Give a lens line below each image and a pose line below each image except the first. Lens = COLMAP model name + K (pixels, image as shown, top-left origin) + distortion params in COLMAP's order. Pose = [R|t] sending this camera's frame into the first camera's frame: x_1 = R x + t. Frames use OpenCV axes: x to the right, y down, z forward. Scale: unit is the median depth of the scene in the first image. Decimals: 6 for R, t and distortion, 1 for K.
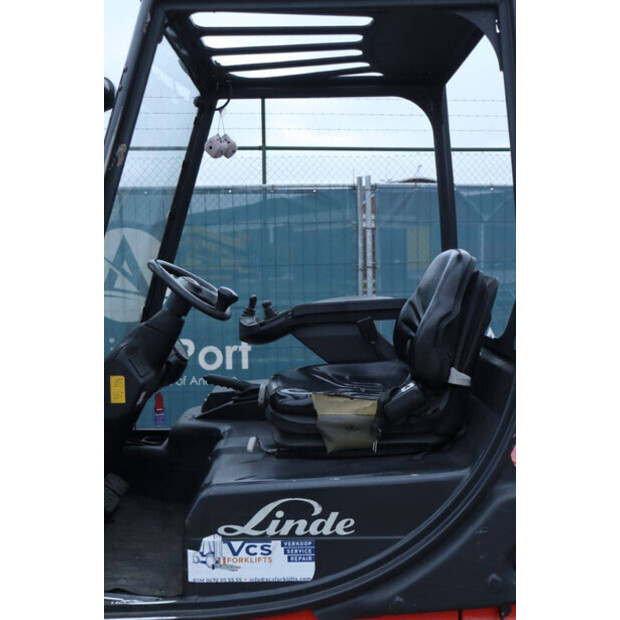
lens RADIAL K [[655.0, 0, 290.4], [0, 655.0, 318.6], [0, 0, 1]] dist [0.006932, 0.000000]
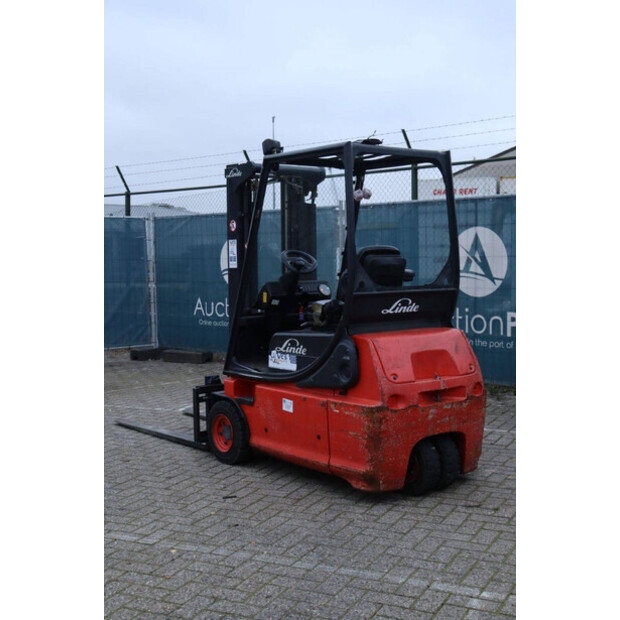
lens RADIAL K [[923.1, 0, 307.8], [0, 923.1, 310.5], [0, 0, 1]] dist [0.018822, 0.000000]
pose [[0.622035, 0.058069, -0.780834, 2.956348], [-0.077857, 0.996891, 0.012114, 0.108429], [0.779109, 0.053258, 0.624622, -1.297821]]
